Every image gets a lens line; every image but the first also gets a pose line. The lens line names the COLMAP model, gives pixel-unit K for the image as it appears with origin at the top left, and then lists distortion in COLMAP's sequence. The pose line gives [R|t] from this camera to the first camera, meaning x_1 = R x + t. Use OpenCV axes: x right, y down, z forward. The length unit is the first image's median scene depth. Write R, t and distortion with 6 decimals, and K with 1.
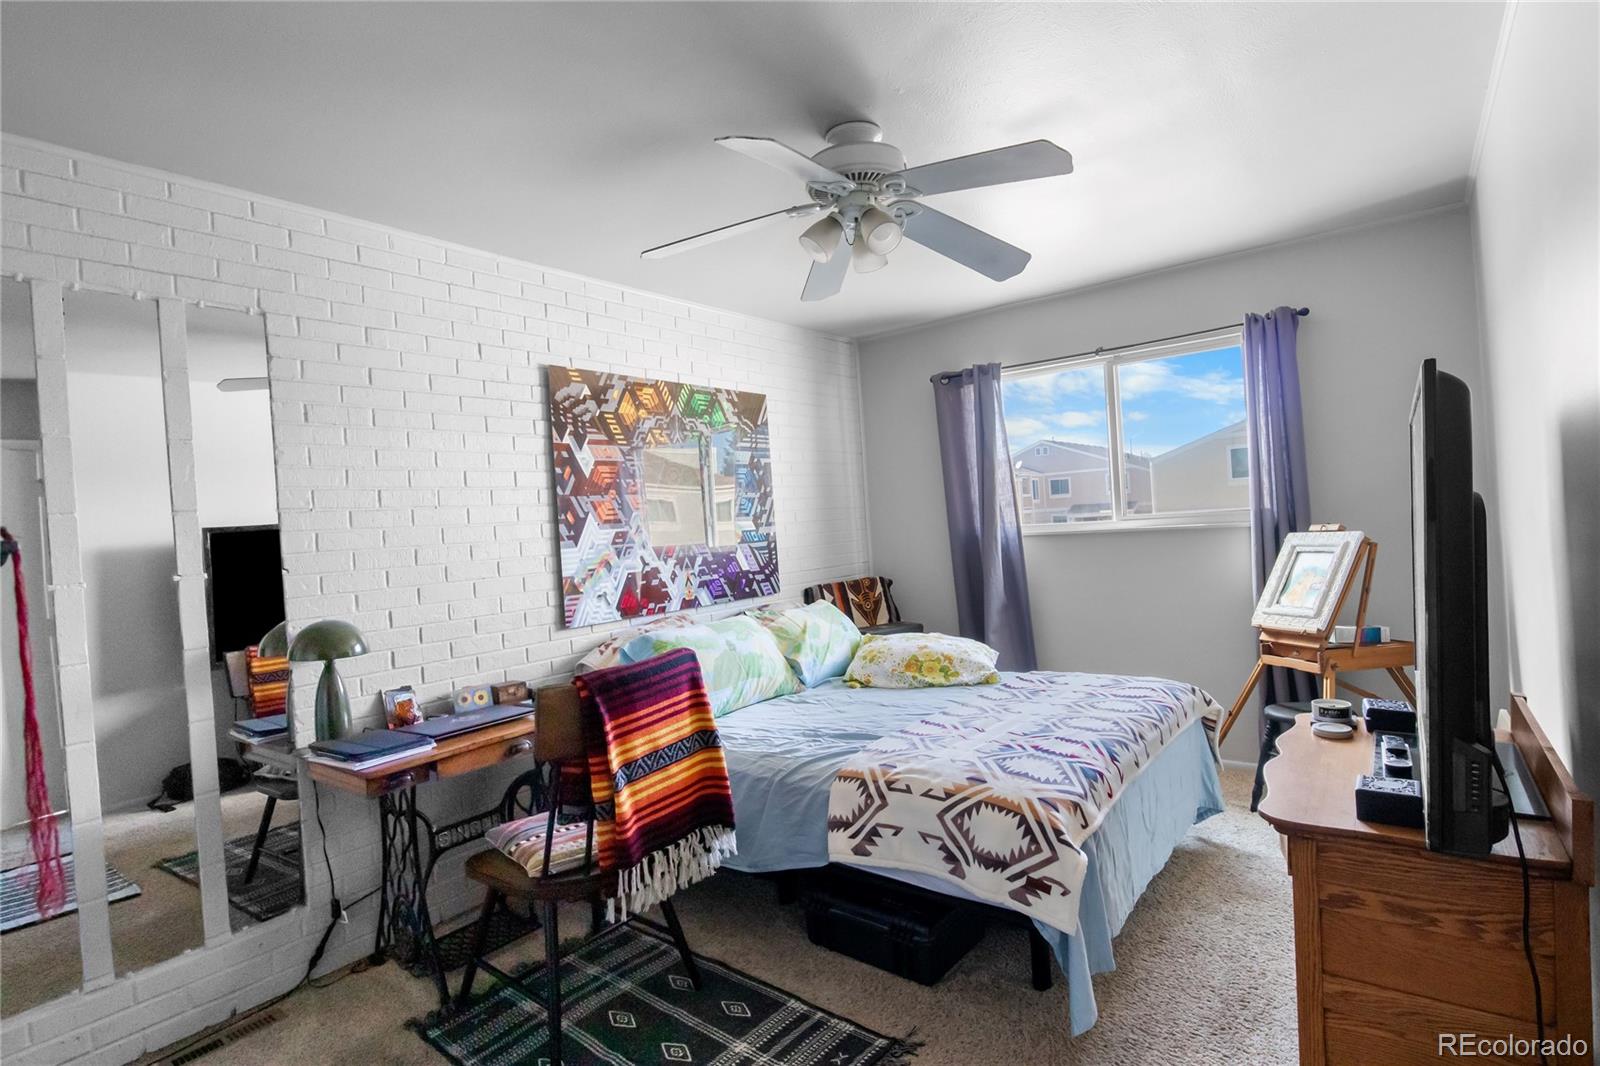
lens RADIAL K [[758.8, 0, 801.3], [0, 758.8, 537.7], [0, 0, 1]] dist [-0.001372, -0.000028]
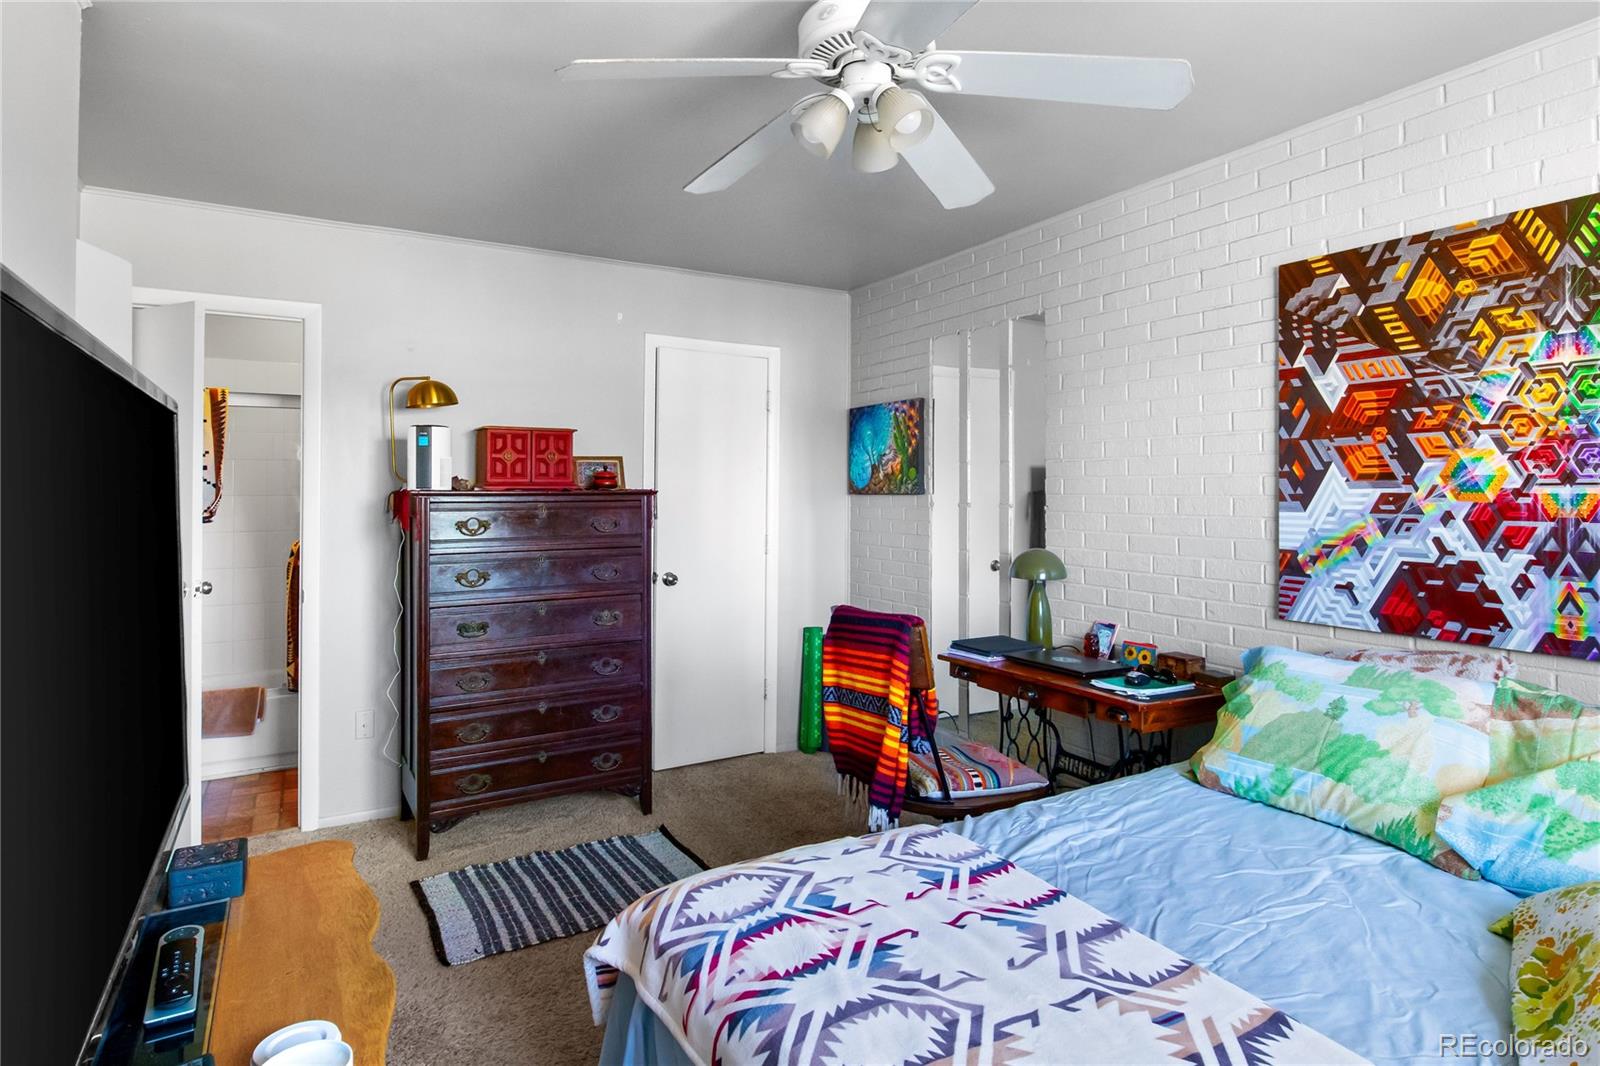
lens RADIAL K [[825.9, 0, 814.1], [0, 825.9, 488.8], [0, 0, 1]] dist [-0.002750, -0.000602]
pose [[-0.335686, 0.060381, -0.940037, 0.571184], [0.002770, 0.998002, 0.063115, -0.057147], [0.941970, 0.018583, -0.335183, 0.796969]]
